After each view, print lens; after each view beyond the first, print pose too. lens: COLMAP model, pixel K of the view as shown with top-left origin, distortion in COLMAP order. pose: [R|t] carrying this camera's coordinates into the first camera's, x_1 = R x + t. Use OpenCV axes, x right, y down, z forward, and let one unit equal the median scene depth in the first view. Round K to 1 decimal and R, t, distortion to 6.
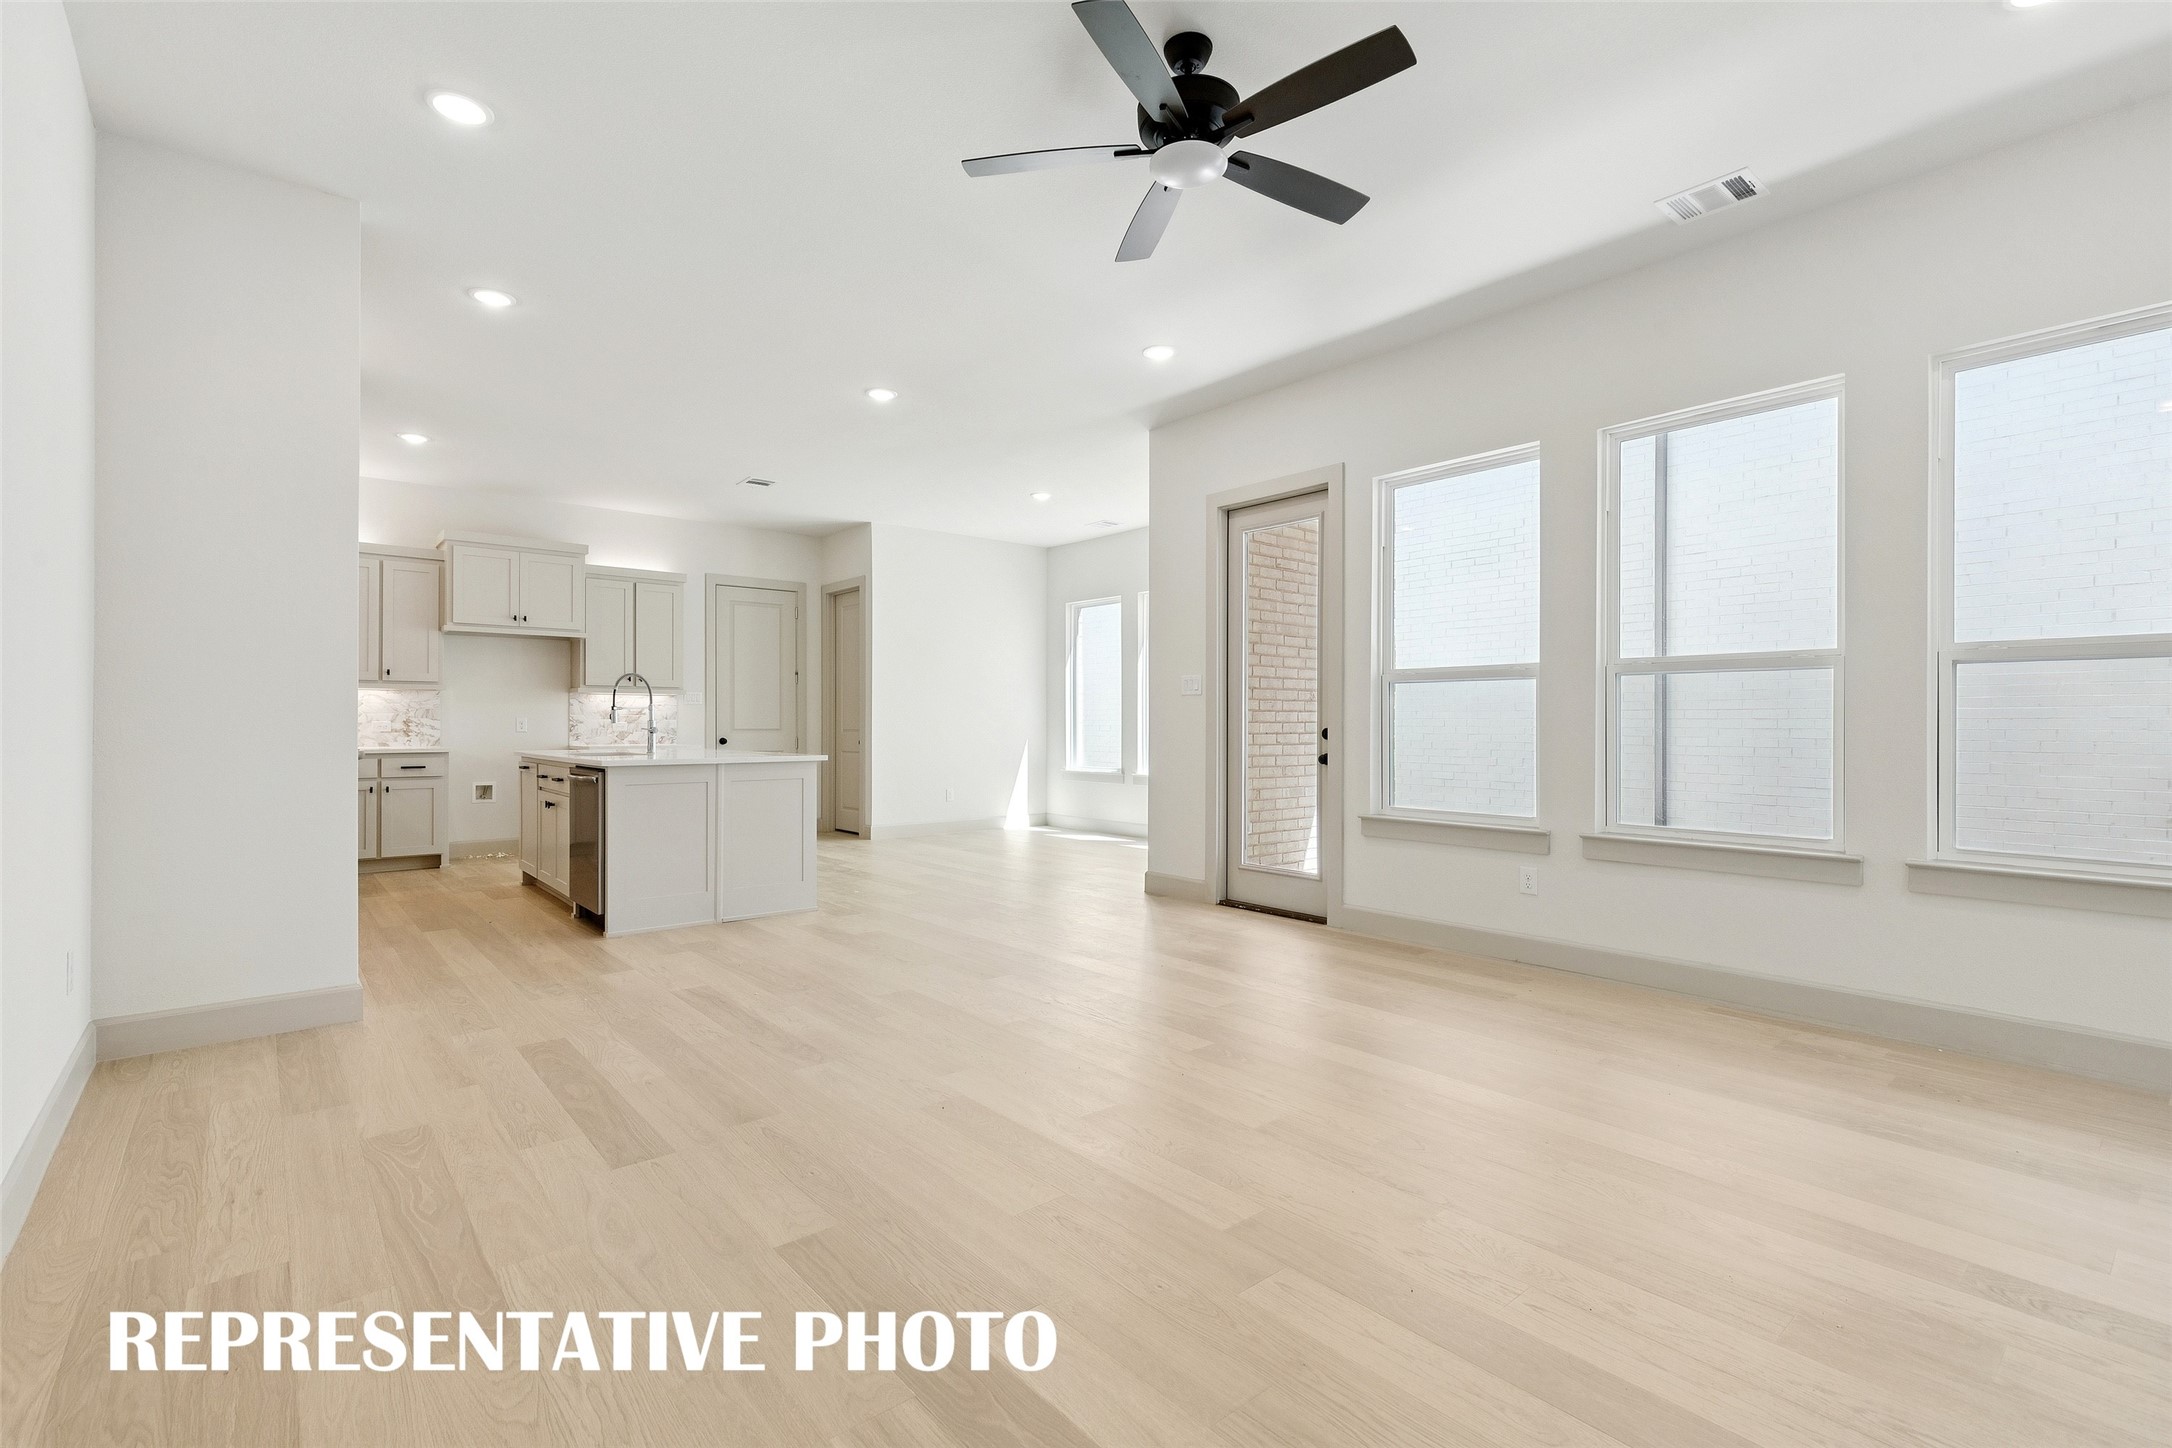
lens RADIAL K [[974.6, 0, 1077.8], [0, 974.6, 727.8], [0, 0, 1]] dist [0.002167, 0.000179]
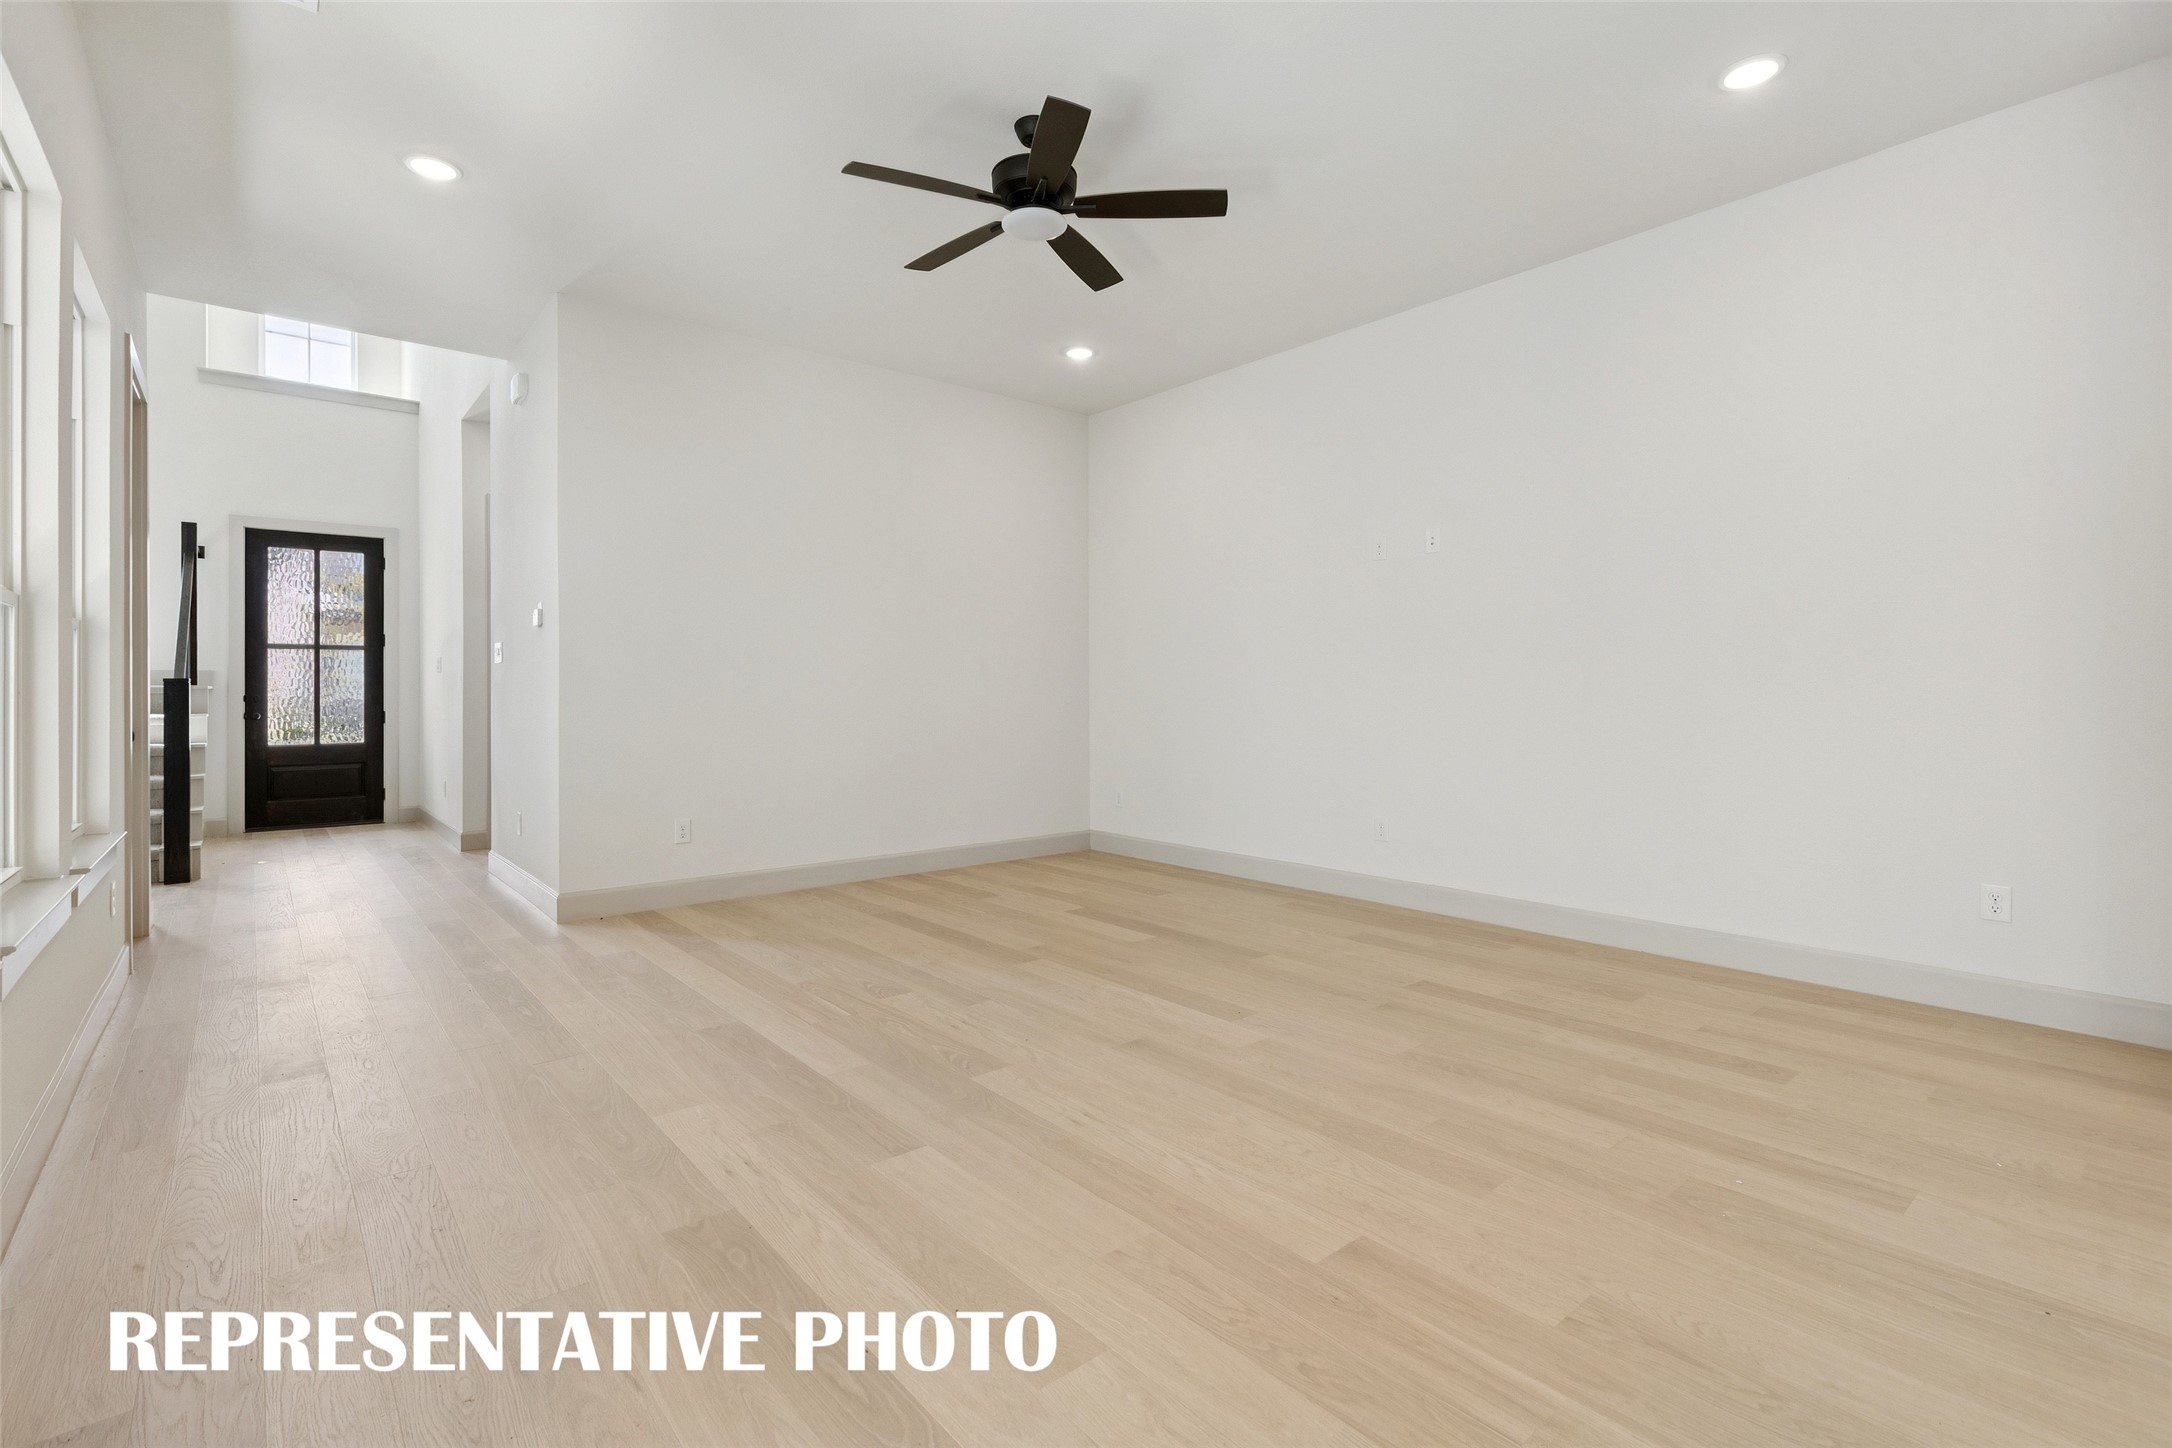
lens RADIAL K [[974.6, 0, 1077.8], [0, 974.6, 727.8], [0, 0, 1]] dist [0.002167, 0.000179]
pose [[-0.999985, -0.004727, 0.002942, 0.045868], [-0.004624, 0.999406, 0.034164, 0.004912], [-0.003102, 0.034150, -0.999412, 1.839709]]
